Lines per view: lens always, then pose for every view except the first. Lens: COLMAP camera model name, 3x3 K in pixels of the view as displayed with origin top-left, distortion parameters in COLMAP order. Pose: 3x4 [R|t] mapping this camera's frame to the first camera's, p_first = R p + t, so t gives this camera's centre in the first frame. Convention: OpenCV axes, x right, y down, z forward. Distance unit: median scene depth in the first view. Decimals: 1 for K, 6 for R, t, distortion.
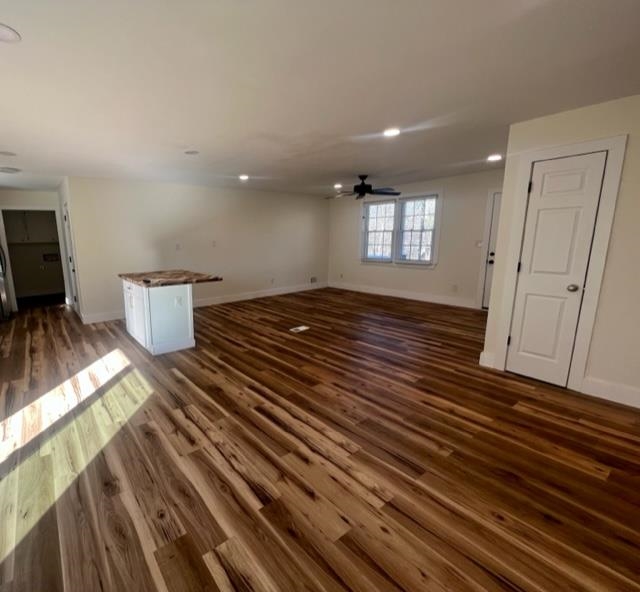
lens RADIAL K [[316.6, 0, 244.8], [0, 316.6, 294.8], [0, 0, 1]] dist [-0.002345, 0.000263]
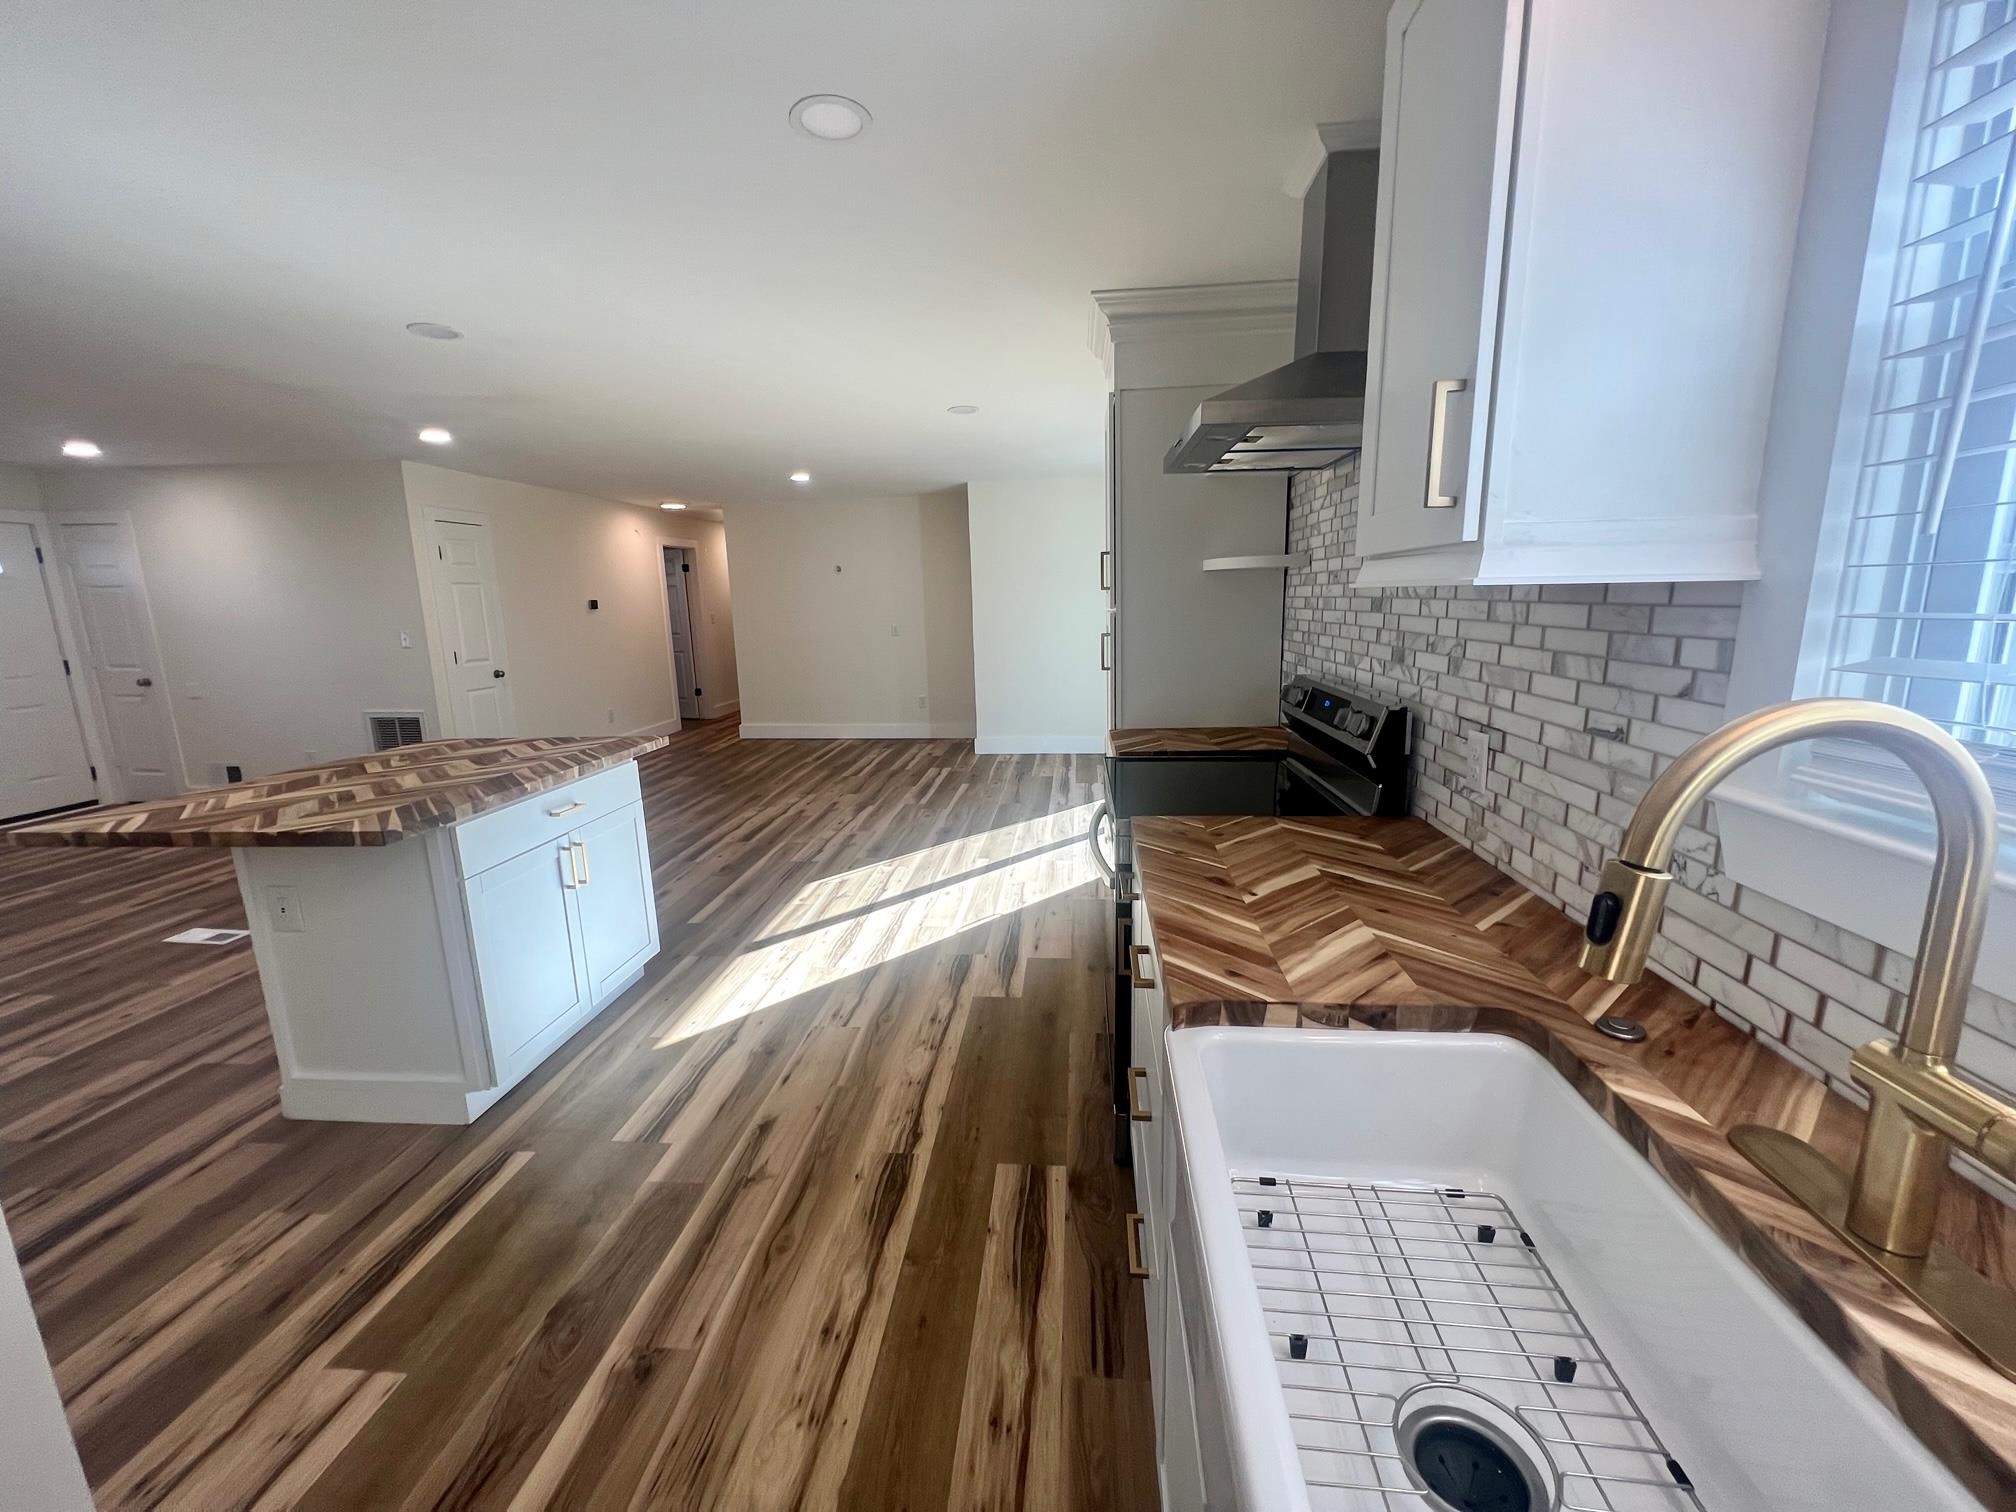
lens RADIAL K [[805.9, 0, 1008.0], [0, 805.9, 756.0], [0, 0, 1]] dist [-0.000915, -0.000257]
pose [[-0.781123, -0.085224, 0.618533, -1.307168], [0.145802, 0.938355, 0.313418, -0.264741], [-0.607115, 0.335002, -0.720545, 1.592793]]
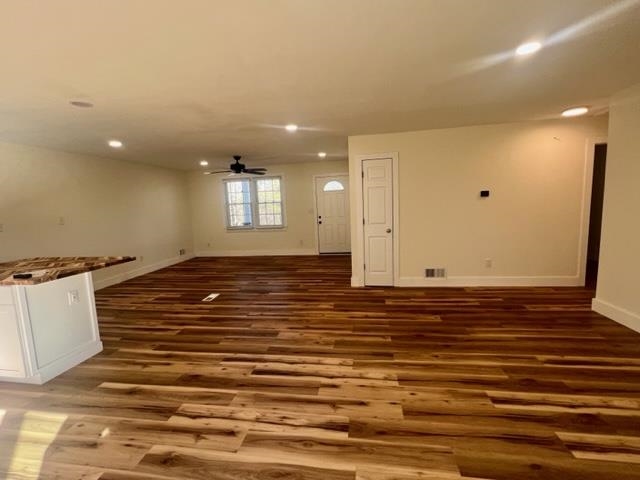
lens RADIAL K [[282.7, 0, 320.0], [0, 282.7, 240.0], [0, 0, 1]] dist [-0.003423, -0.000414]
pose [[0.678648, -0.103251, 0.727170, -0.361422], [0.160345, 0.987015, -0.009499, -0.014335], [-0.716747, 0.123045, 0.686392, 0.151227]]
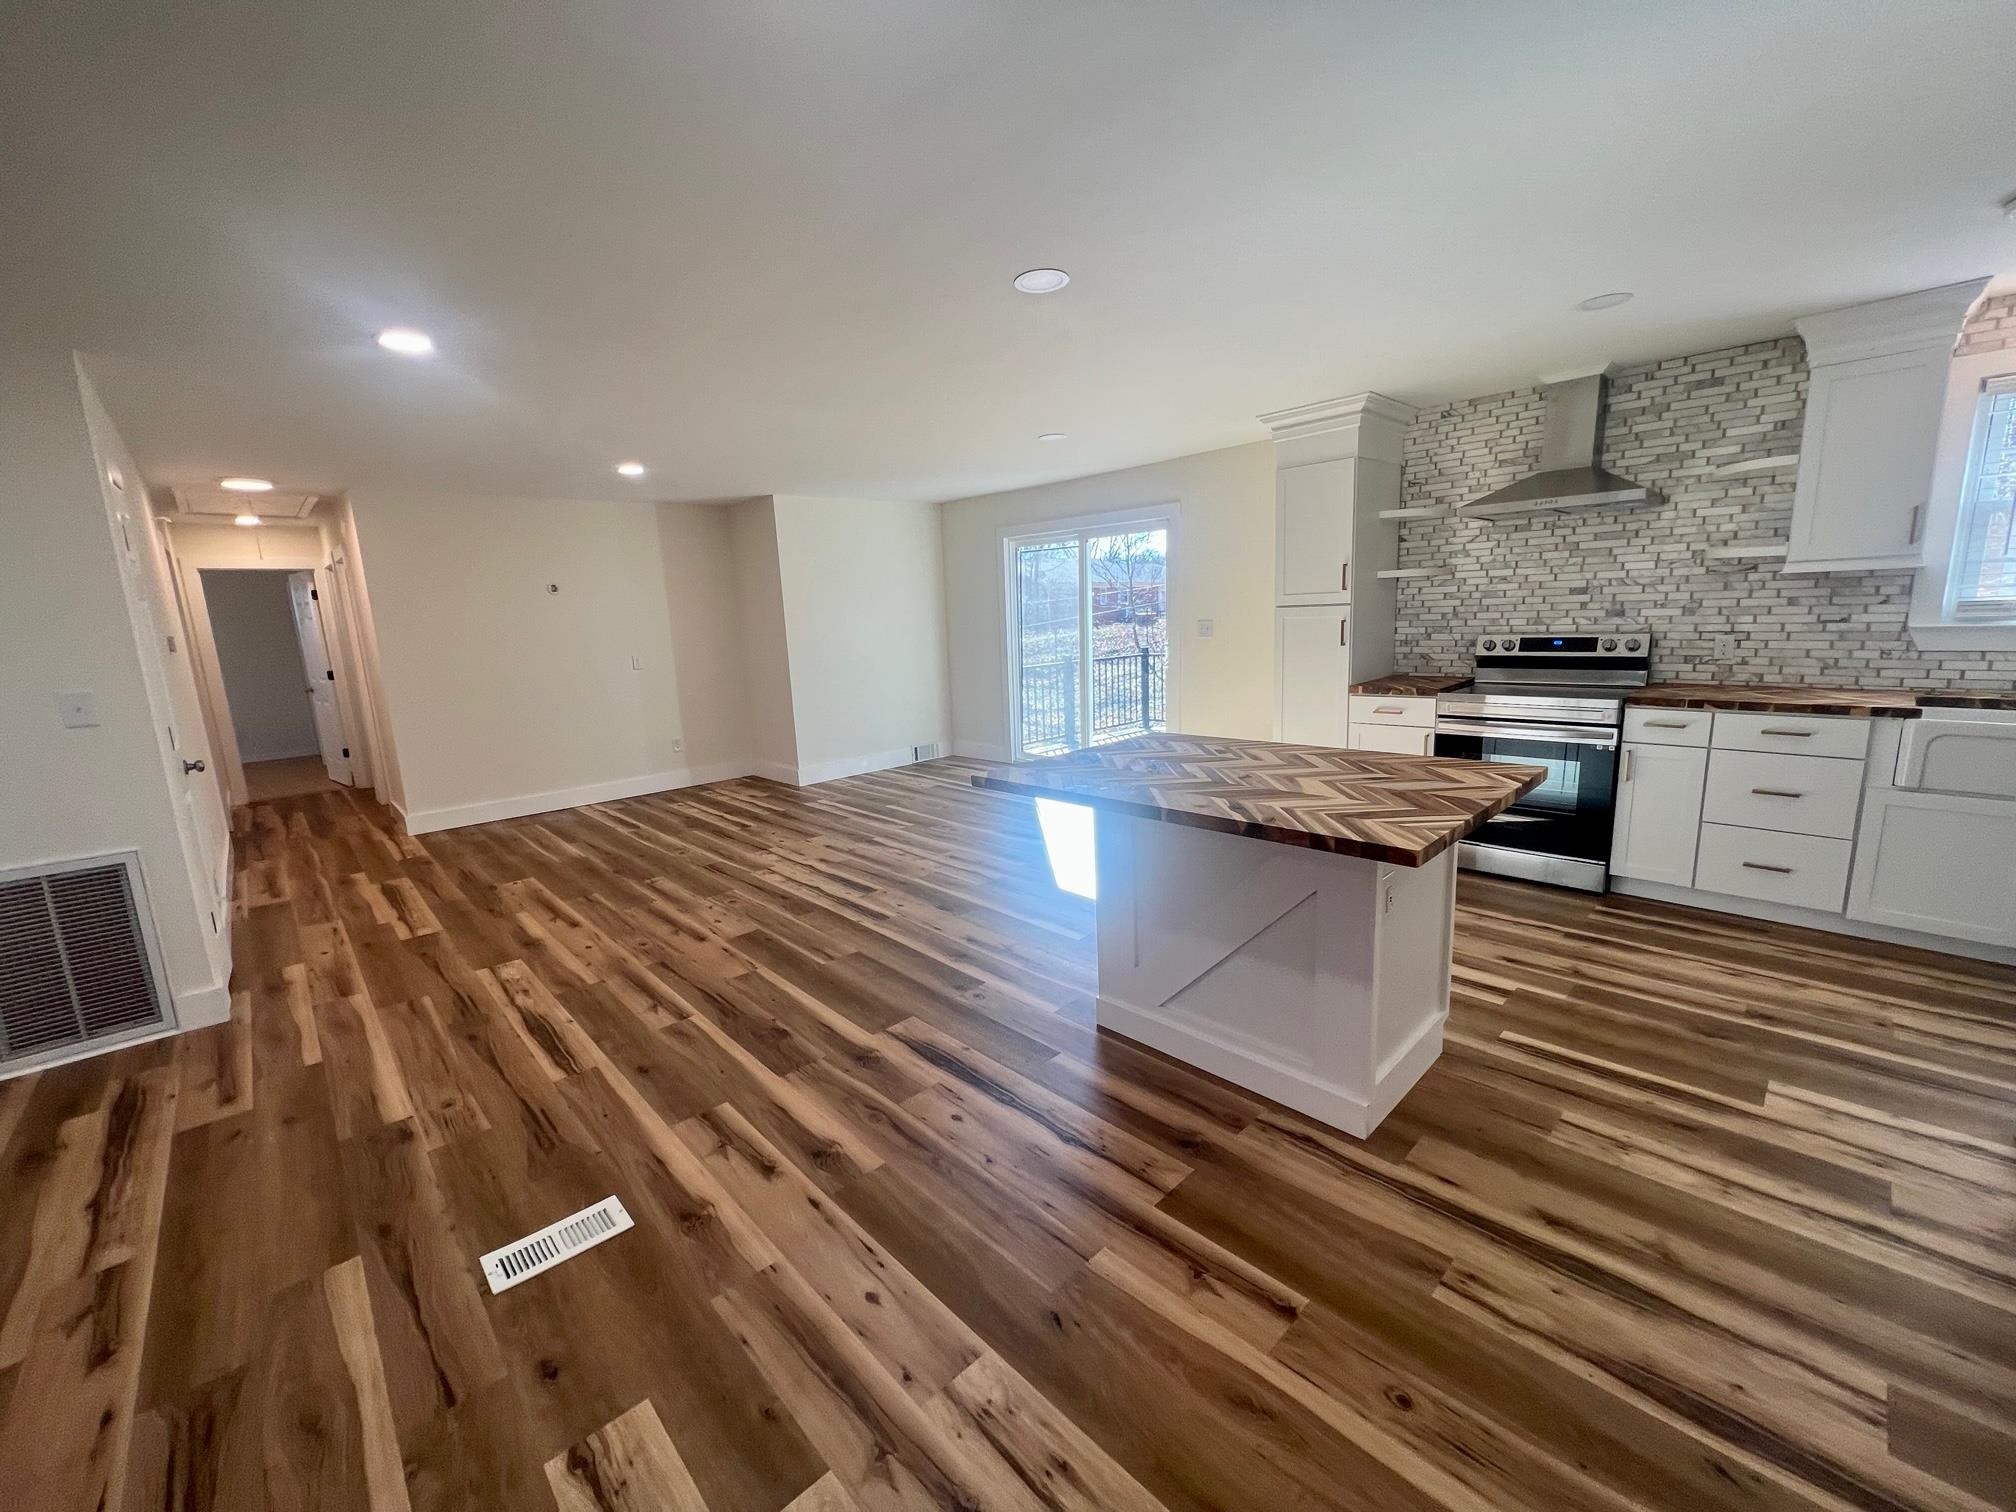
lens RADIAL K [[805.9, 0, 1008.0], [0, 805.9, 756.0], [0, 0, 1]] dist [-0.000915, -0.000257]
pose [[-0.983609, 0.093051, -0.154453, -0.004249], [0.033238, 0.935449, 0.351896, -0.371757], [0.177227, 0.340994, -0.923208, 2.037290]]
